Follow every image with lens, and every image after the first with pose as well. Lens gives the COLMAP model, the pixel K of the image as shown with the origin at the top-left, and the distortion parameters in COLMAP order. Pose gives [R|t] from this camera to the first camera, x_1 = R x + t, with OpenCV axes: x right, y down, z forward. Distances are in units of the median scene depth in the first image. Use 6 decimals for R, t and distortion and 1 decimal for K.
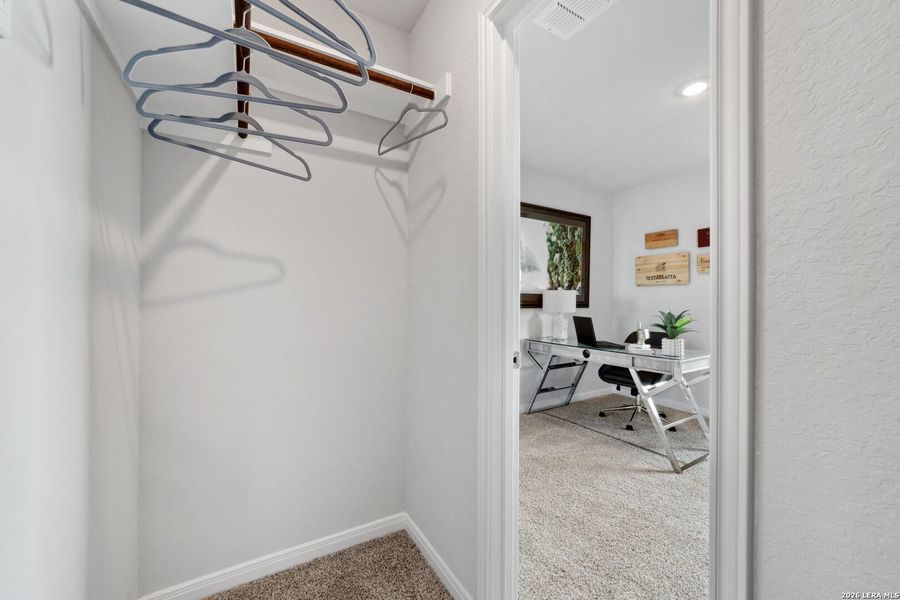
lens RADIAL K [[349.5, 0, 449.6], [0, 349.5, 303.5], [0, 0, 1]] dist [-0.000176, 0.000342]
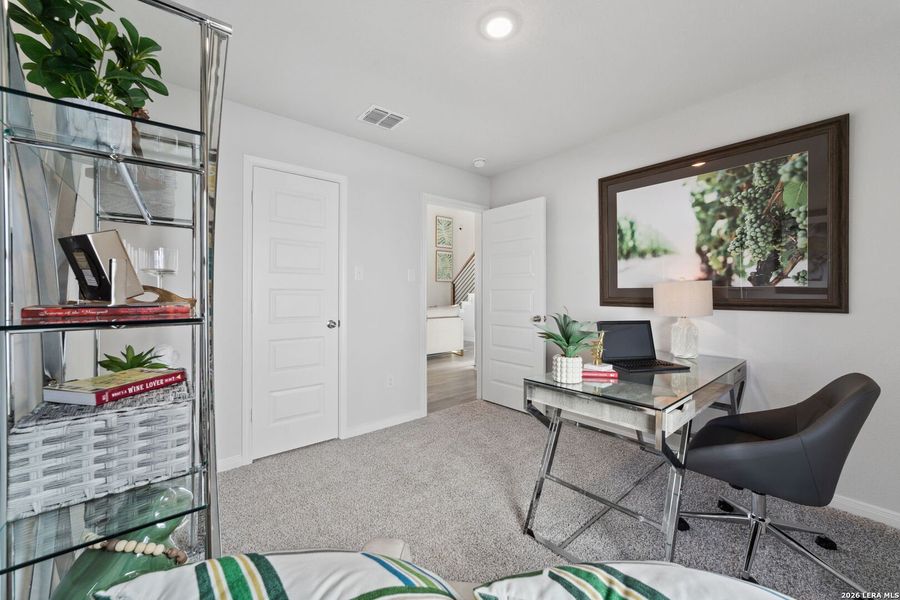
lens RADIAL K [[349.5, 0, 449.6], [0, 349.5, 303.5], [0, 0, 1]] dist [-0.000176, 0.000342]
pose [[0.146676, 0.016671, -0.989044, 0.840774], [-0.008357, 0.999843, 0.015614, -0.003318], [0.989149, 0.005976, 0.146792, 0.445355]]
